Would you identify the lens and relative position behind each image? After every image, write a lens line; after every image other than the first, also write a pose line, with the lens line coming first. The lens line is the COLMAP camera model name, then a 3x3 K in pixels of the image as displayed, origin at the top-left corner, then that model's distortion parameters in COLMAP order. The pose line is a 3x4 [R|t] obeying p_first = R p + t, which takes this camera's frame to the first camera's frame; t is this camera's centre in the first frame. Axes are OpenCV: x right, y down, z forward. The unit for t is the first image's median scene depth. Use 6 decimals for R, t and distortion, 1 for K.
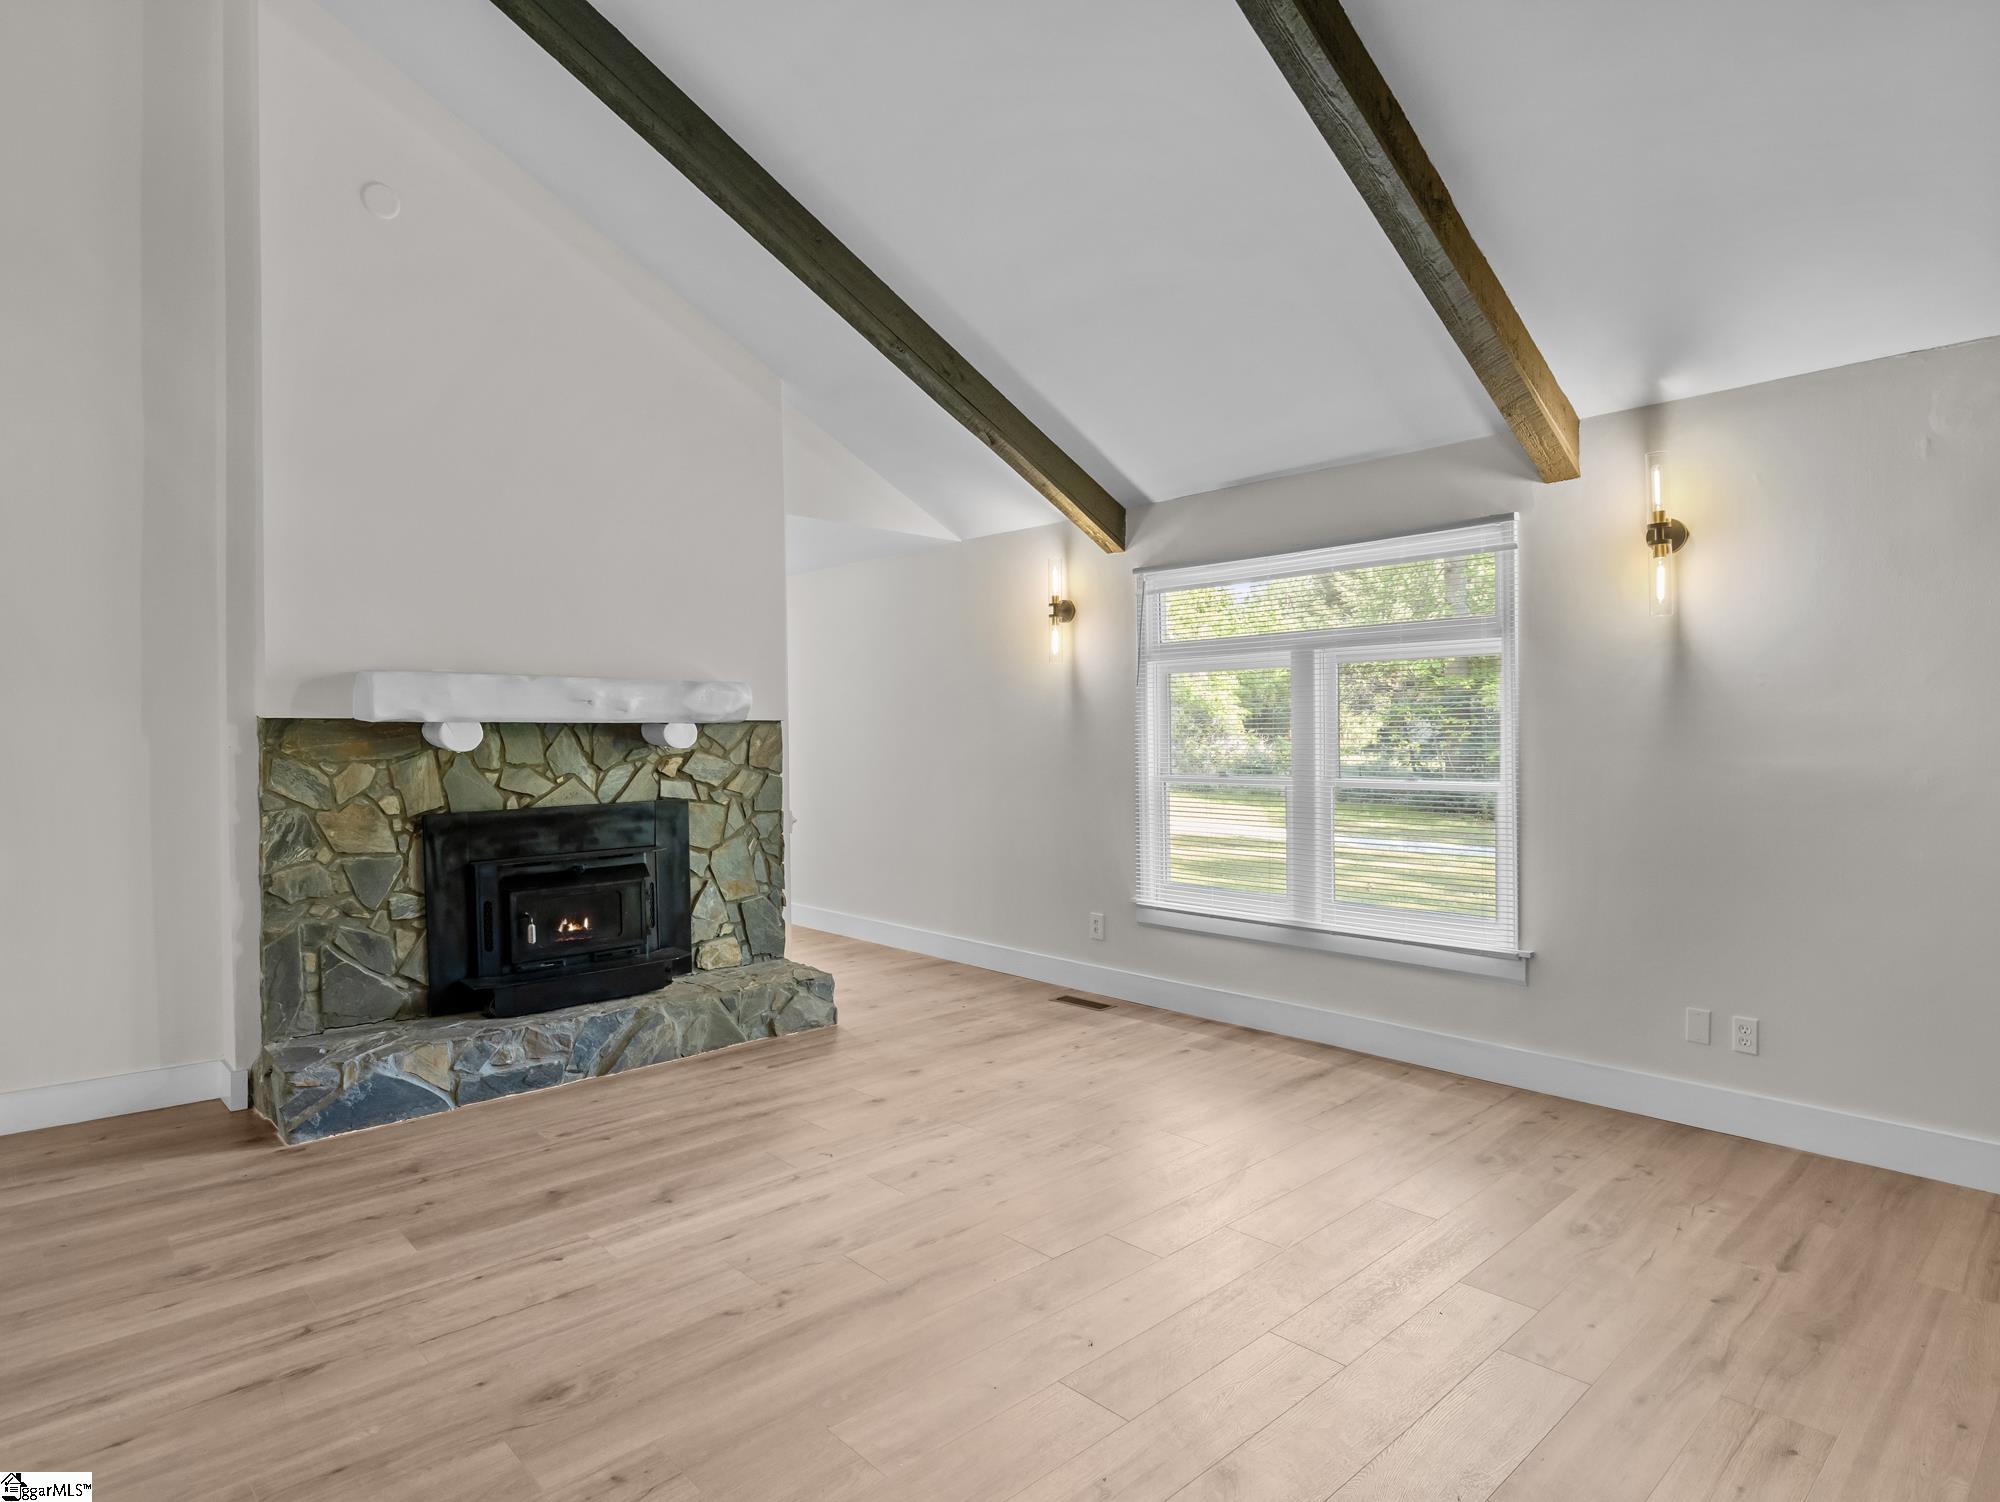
lens RADIAL K [[1130.2, 0, 1008.8], [0, 1130.2, 747.5], [0, 0, 1]] dist [-0.010555, 0.002640]
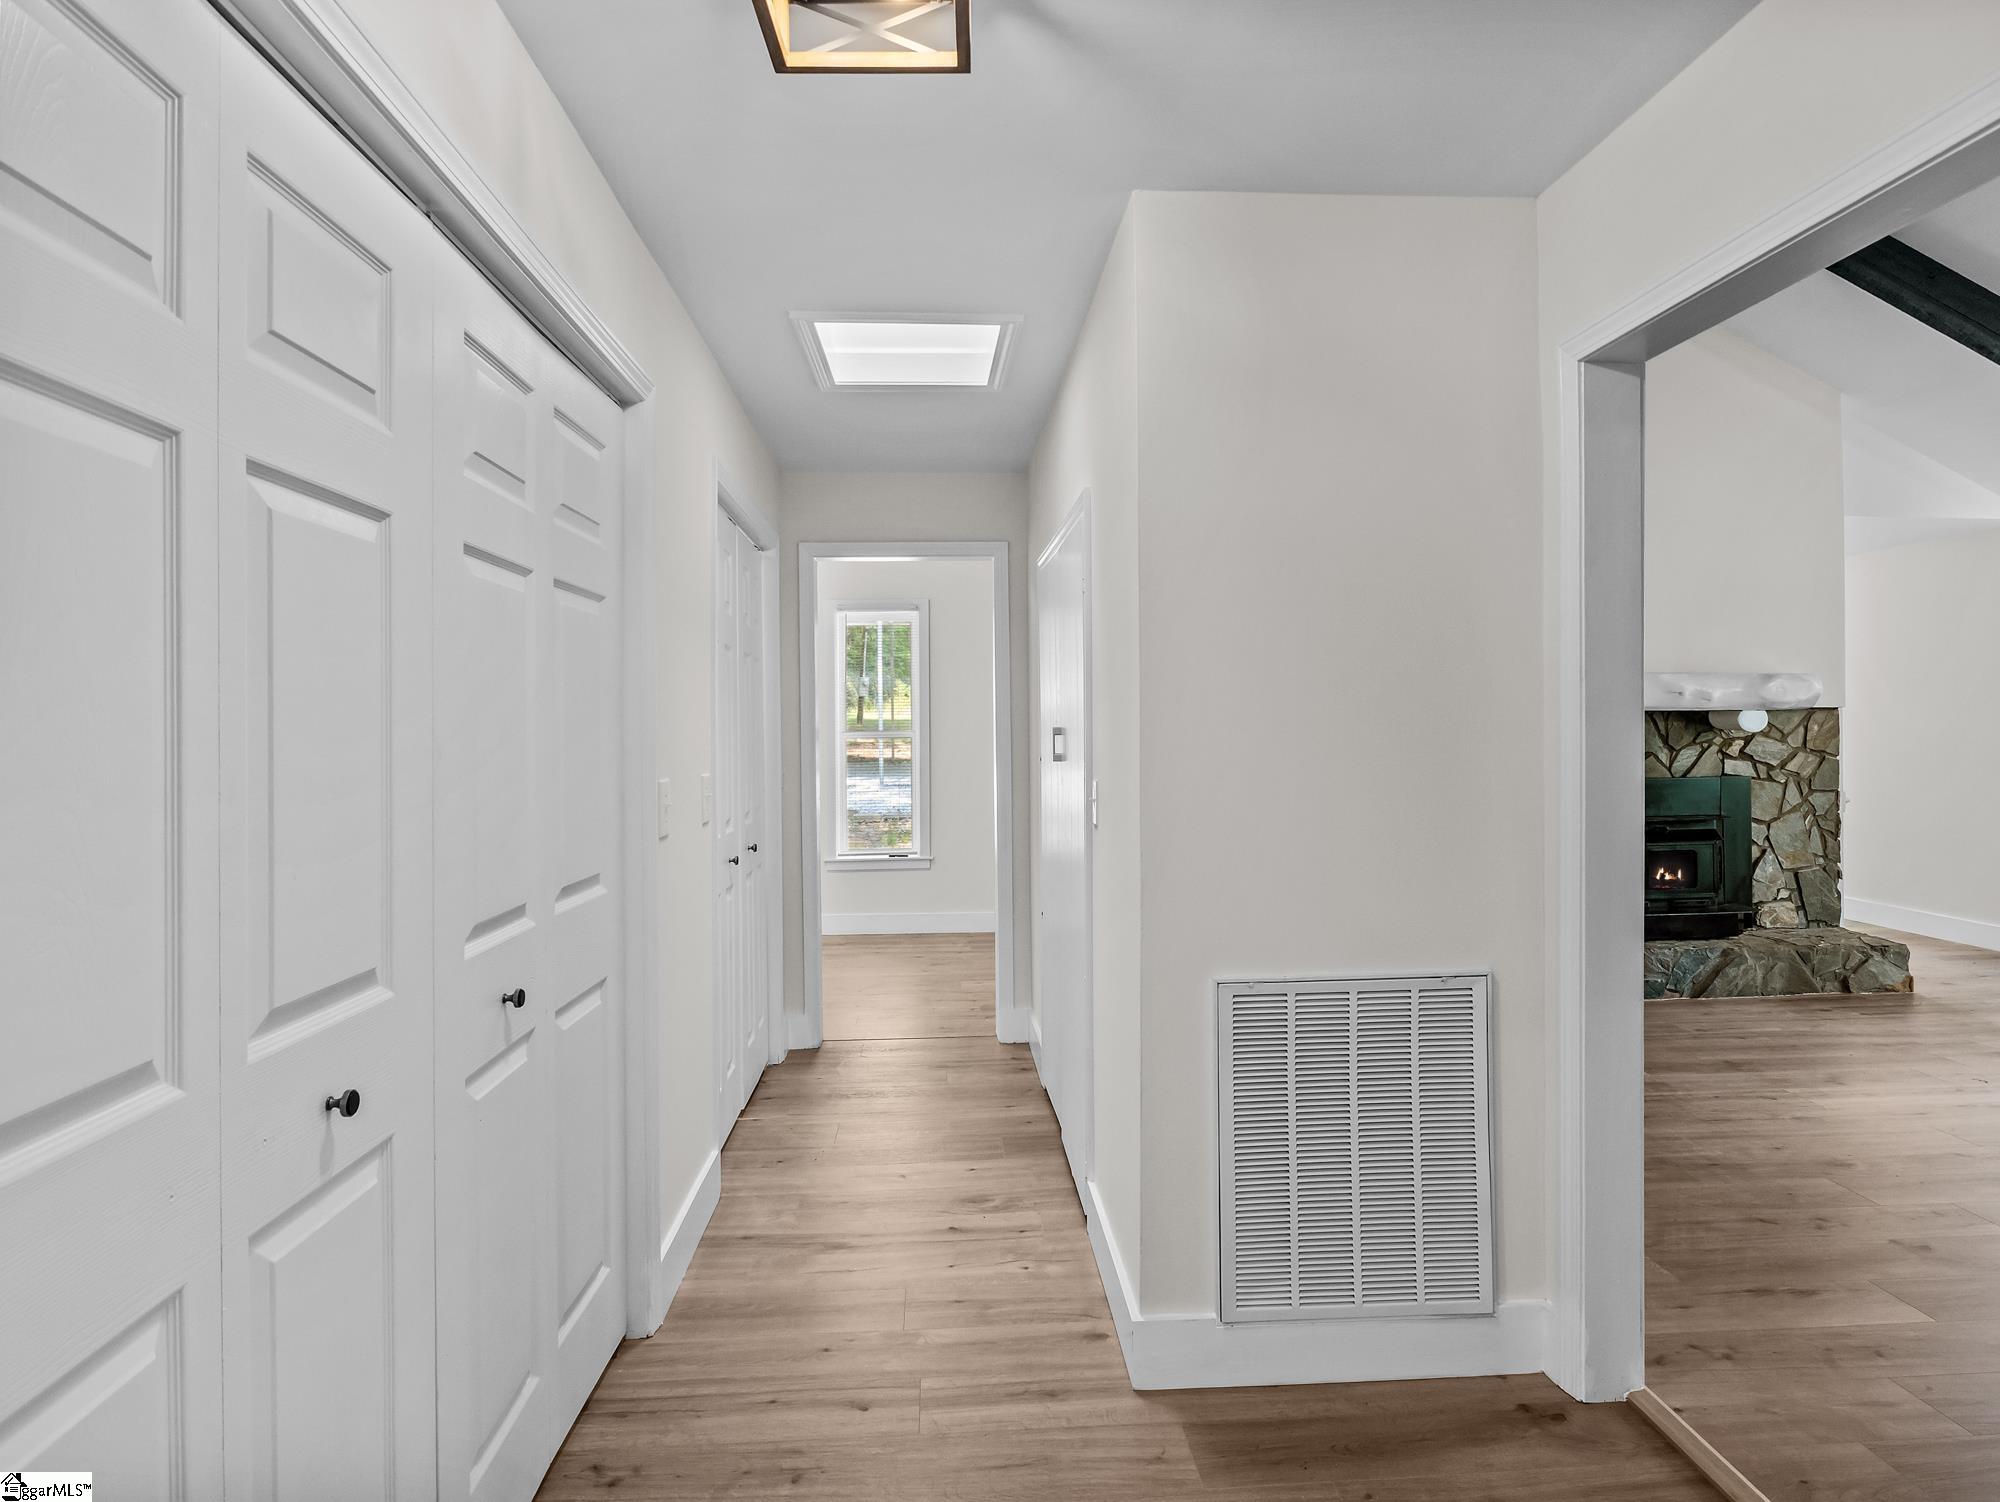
lens RADIAL K [[1130.2, 0, 996.7], [0, 1130.2, 732.9], [0, 0, 1]] dist [-0.010555, 0.002640]
pose [[0.765494, 0.004474, -0.643428, -0.137260], [-0.006201, 0.999981, -0.000424, 0.006668], [0.643413, 0.004314, 0.765507, -0.377741]]
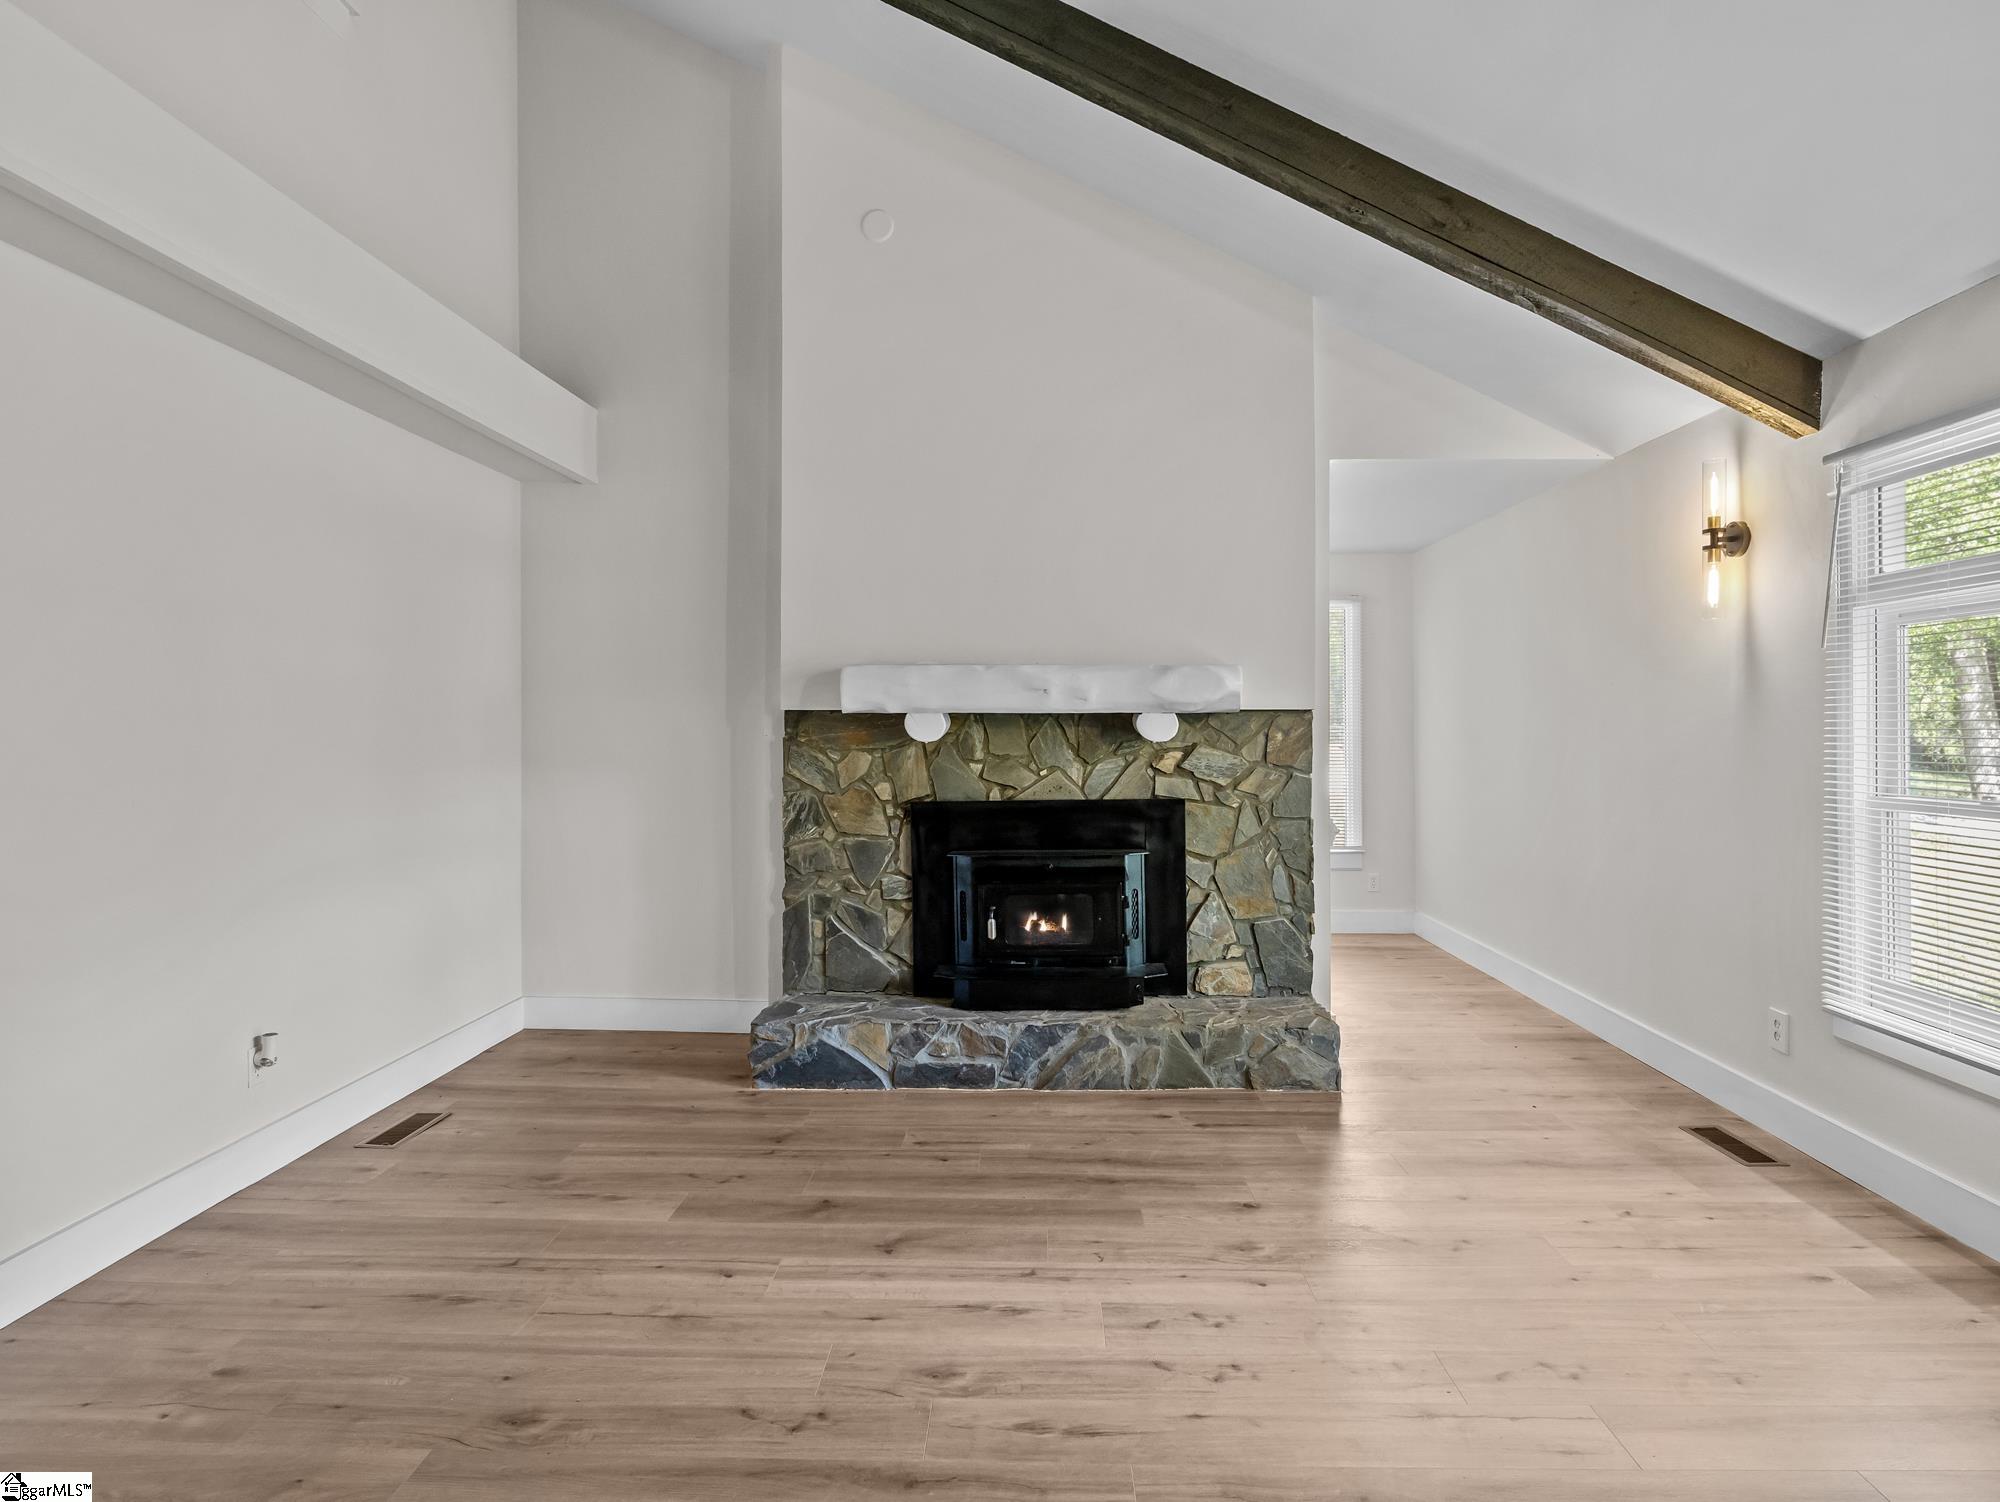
lens RADIAL K [[1130.2, 0, 991.4], [0, 1130.2, 742.9], [0, 0, 1]] dist [-0.010555, 0.002640]
pose [[0.704742, 0.014158, -0.709322, 0.241474], [-0.011390, 0.999898, 0.008642, -0.004208], [0.709372, 0.001989, 0.704831, 0.273671]]
